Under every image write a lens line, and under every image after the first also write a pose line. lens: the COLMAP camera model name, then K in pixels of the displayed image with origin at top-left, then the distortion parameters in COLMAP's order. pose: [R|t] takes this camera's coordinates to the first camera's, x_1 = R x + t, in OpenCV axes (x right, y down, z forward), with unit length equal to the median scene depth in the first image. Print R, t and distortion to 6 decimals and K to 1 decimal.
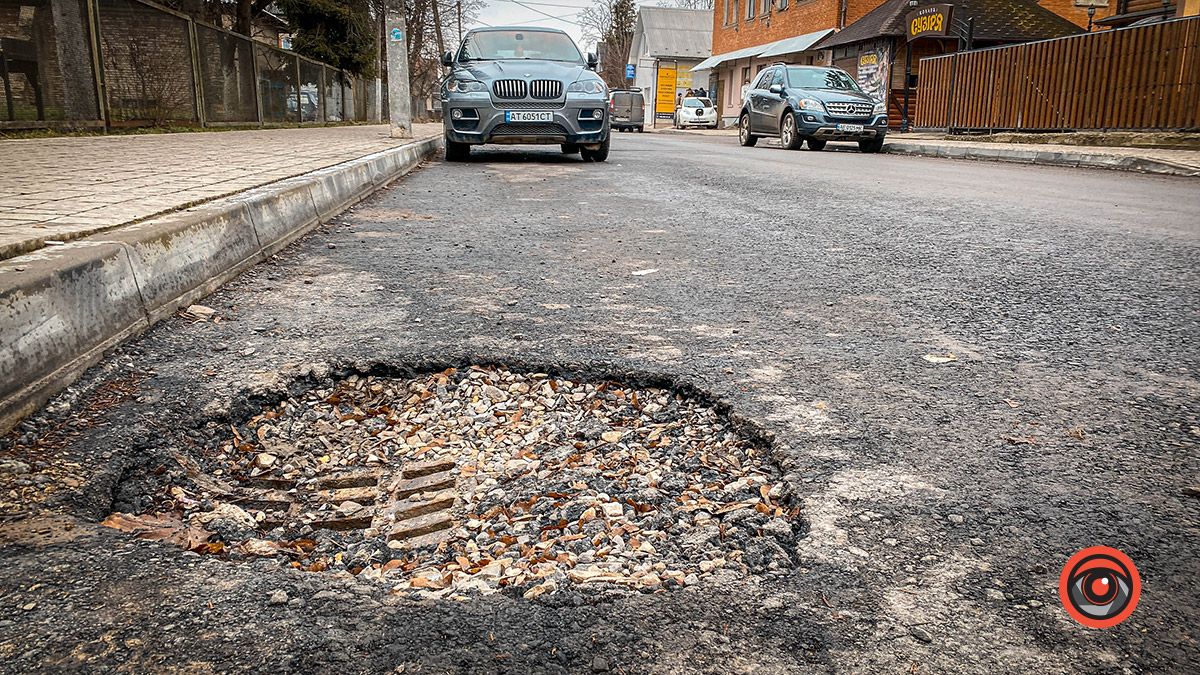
lens RADIAL K [[926.9, 0, 600.0], [0, 926.9, 337.5], [0, 0, 1]] dist [0.079788, -0.080949]
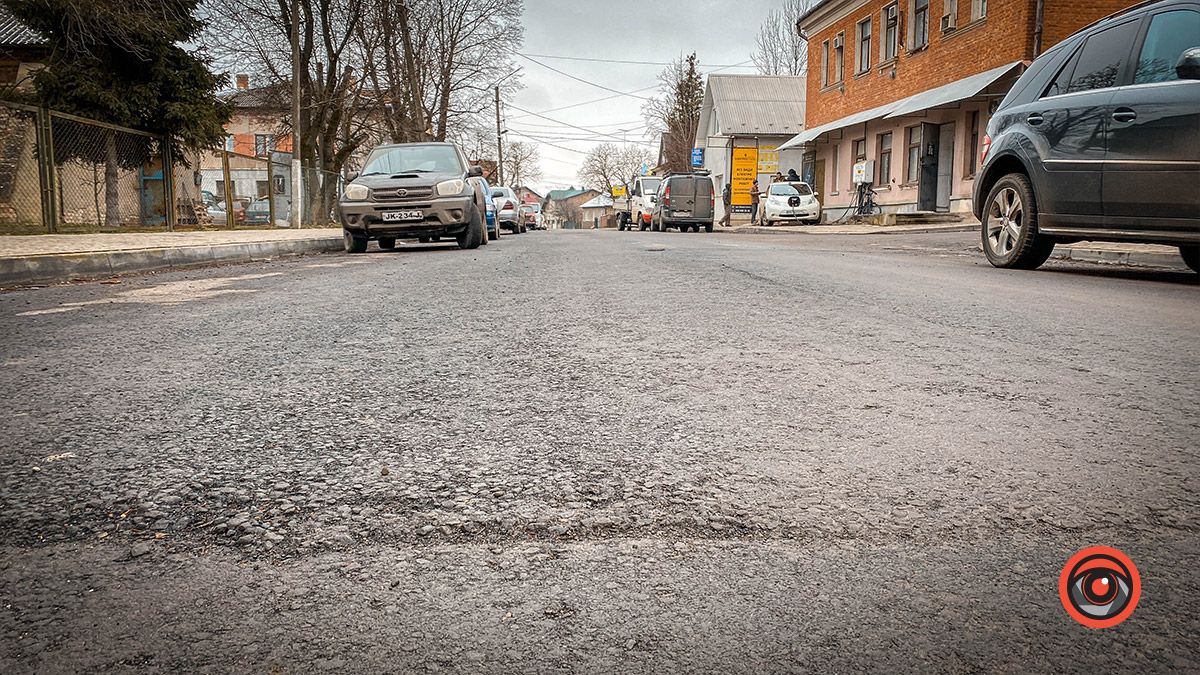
lens RADIAL K [[862.3, 0, 600.0], [0, 862.3, 337.5], [0, 0, 1]] dist [0.066750, 0.000374]
pose [[0.995729, -0.010807, -0.091686, 0.039255], [0.001979, 0.995395, -0.095833, -0.151428], [0.092299, 0.095242, 0.991166, 0.680174]]
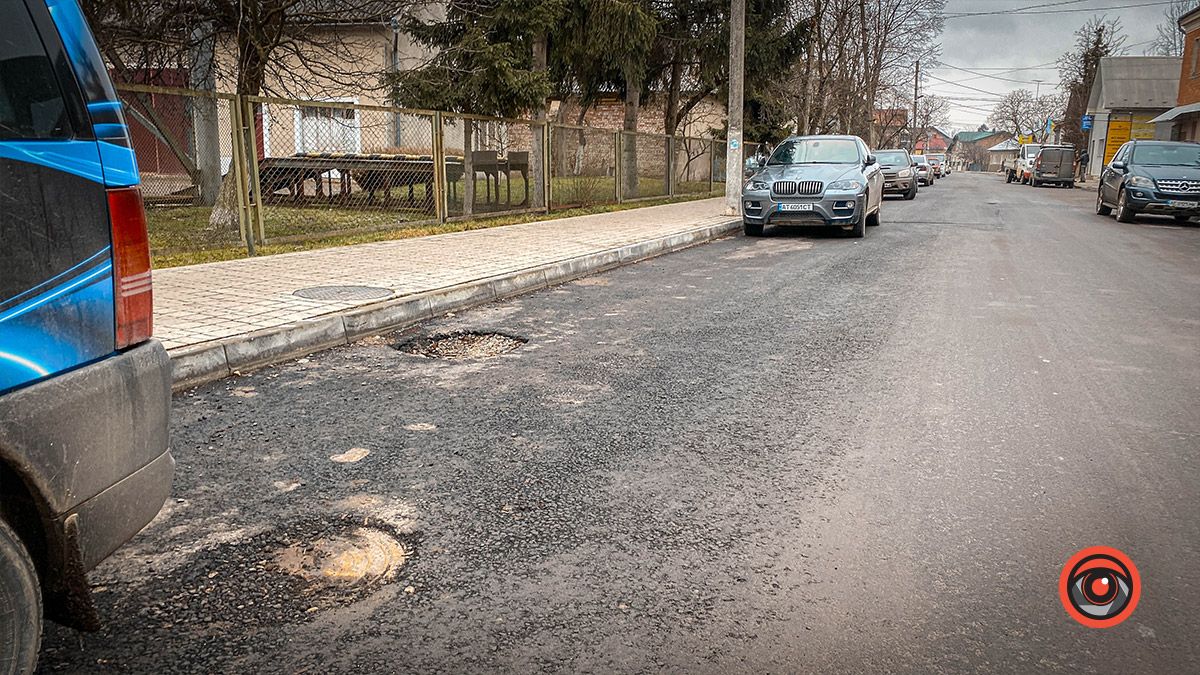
lens RADIAL K [[913.4, 0, 604.2], [0, 913.4, 324.1], [0, 0, 1]] dist [0.074694, -0.089969]
pose [[0.874395, 0.079678, -0.478628, 0.177513], [-0.104535, 0.994195, -0.025467, 0.003455], [0.473821, 0.072302, 0.877648, -0.178825]]
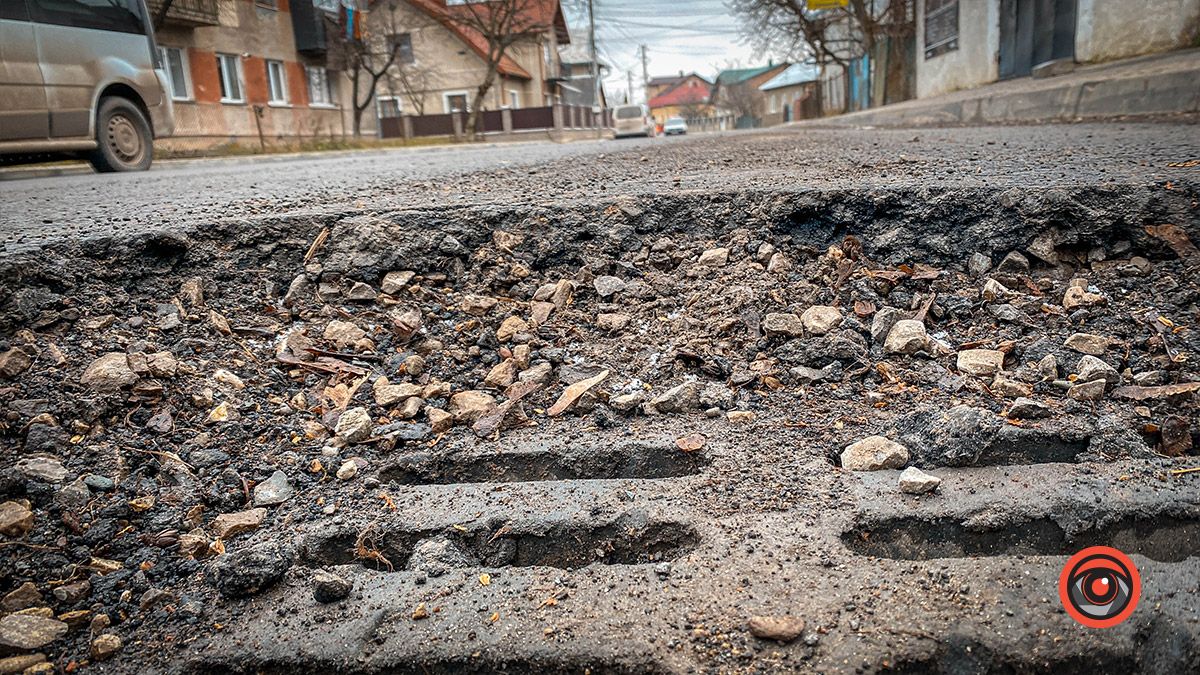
lens RADIAL K [[926.9, 0, 600.0], [0, 926.9, 337.5], [0, 0, 1]] dist [0.079788, -0.080949]
pose [[0.948380, -0.023127, -0.316293, -0.059682], [0.021852, 0.999732, -0.007578, -0.519926], [0.316384, 0.000275, 0.948631, 2.326663]]
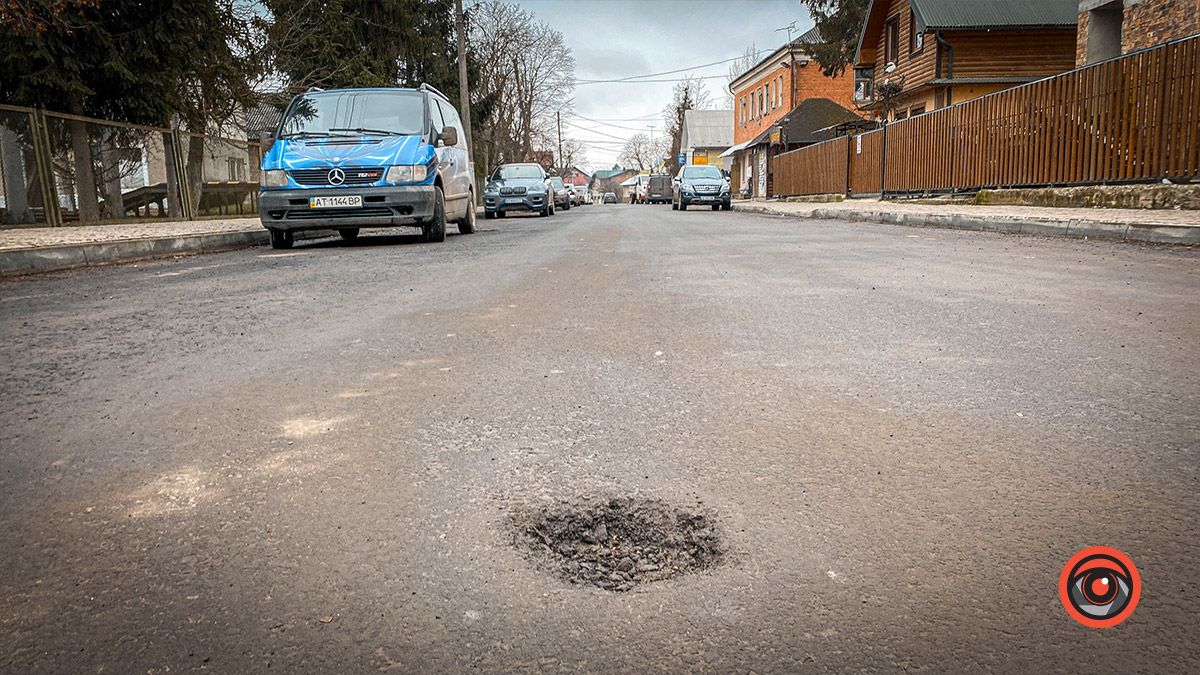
lens RADIAL K [[959.2, 0, 600.0], [0, 959.2, 337.5], [0, 0, 1]] dist [0.088269, -0.110261]
pose [[0.988545, -0.020172, -0.149570, 0.287919], [0.007813, 0.996539, -0.082762, 0.191977], [0.150722, 0.080645, 0.985281, -0.825123]]
